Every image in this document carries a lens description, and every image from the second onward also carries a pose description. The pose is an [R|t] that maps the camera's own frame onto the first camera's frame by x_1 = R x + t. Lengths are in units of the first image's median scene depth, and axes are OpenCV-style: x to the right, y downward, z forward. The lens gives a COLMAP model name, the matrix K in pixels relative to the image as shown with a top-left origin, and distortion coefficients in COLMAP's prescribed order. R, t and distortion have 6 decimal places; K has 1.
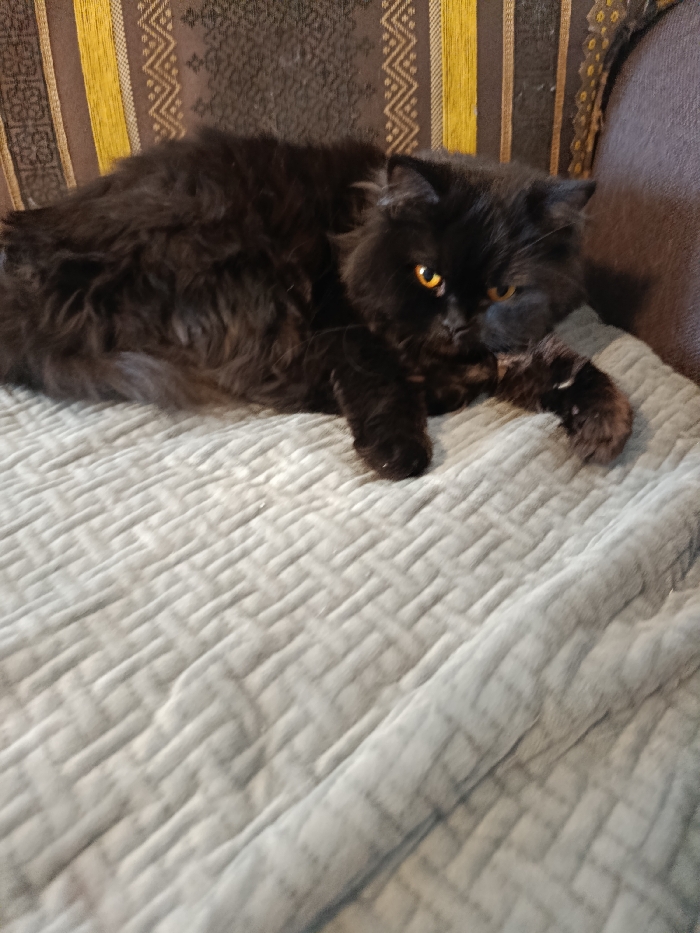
lens RADIAL K [[652.3, 0, 350.0], [0, 652.3, 466.5], [0, 0, 1]] dist [0.035081, -0.057362]
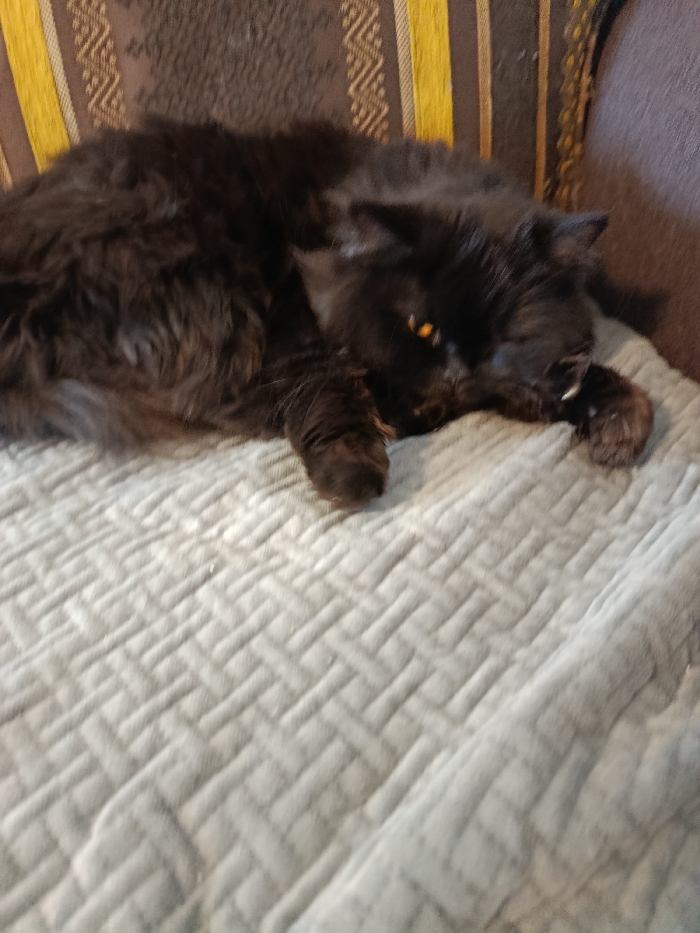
lens RADIAL K [[666.4, 0, 350.0], [0, 666.4, 466.5], [0, 0, 1]] dist [-0.005624, -0.003371]
pose [[0.998761, -0.048840, -0.009557, 0.066316], [0.049111, 0.998326, 0.030541, -0.098672], [0.008050, -0.030973, 0.999488, 0.129527]]
